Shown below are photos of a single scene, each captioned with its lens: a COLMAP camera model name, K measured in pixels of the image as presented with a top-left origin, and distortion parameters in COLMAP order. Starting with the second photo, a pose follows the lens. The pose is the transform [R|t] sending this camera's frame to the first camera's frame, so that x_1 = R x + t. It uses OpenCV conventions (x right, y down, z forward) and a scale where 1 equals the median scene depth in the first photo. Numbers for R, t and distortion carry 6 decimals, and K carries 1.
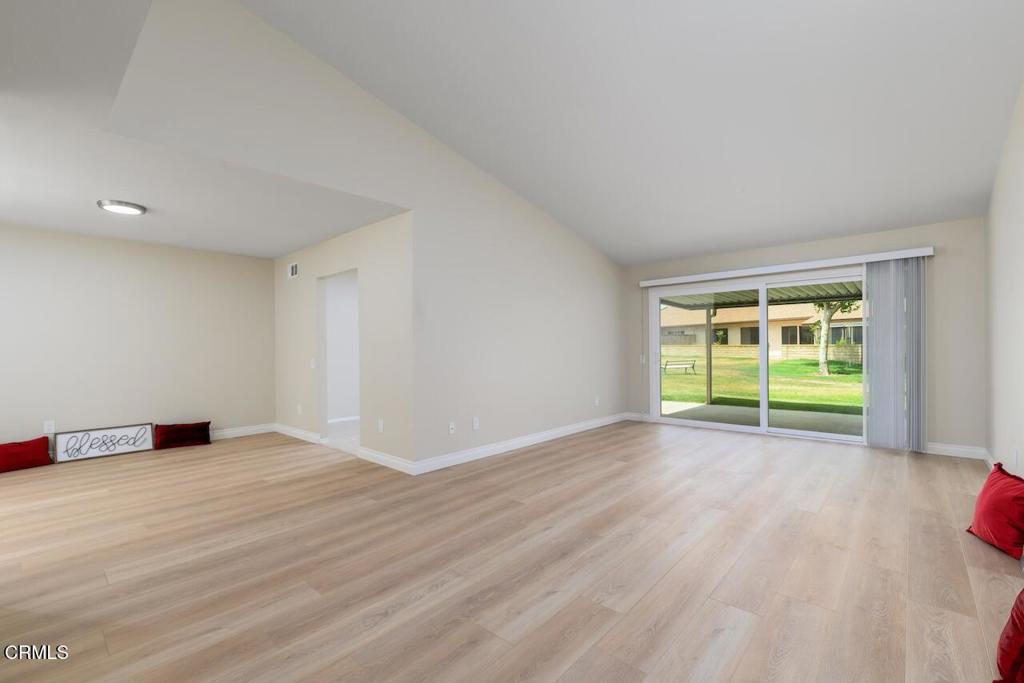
lens RADIAL K [[447.5, 0, 512.0], [0, 447.5, 341.5], [0, 0, 1]] dist [0.003124, 0.000262]
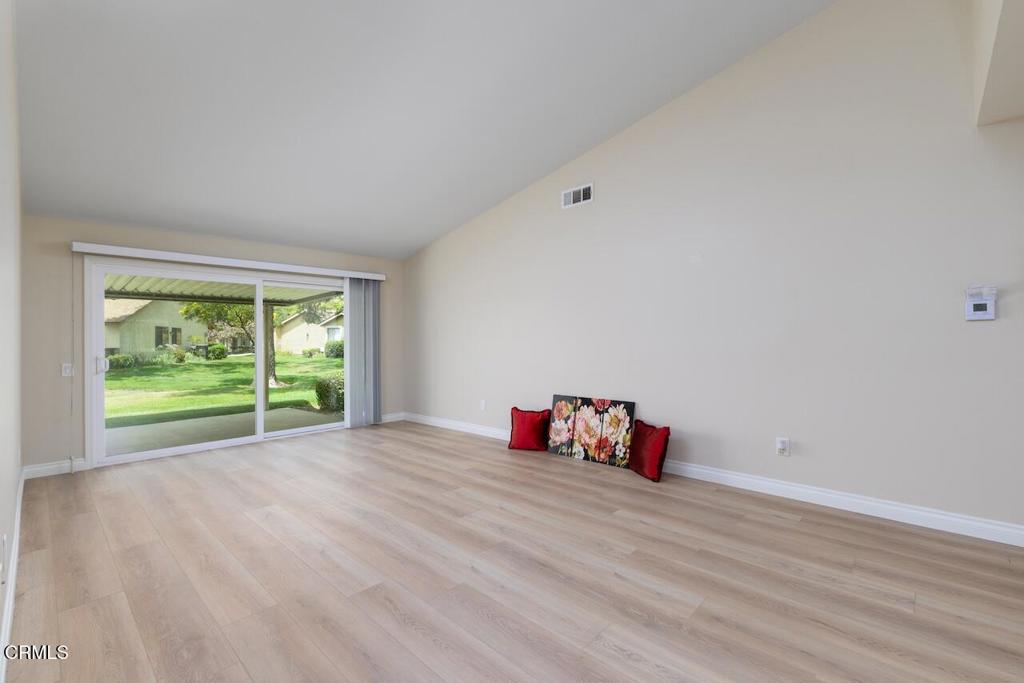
lens RADIAL K [[447.5, 0, 512.0], [0, 447.5, 341.5], [0, 0, 1]] dist [0.003124, 0.000262]
pose [[0.017673, 0.009360, 0.999800, -0.883370], [-0.000271, 0.999956, -0.009357, 0.019551], [-0.999844, -0.000106, 0.017675, 1.116610]]
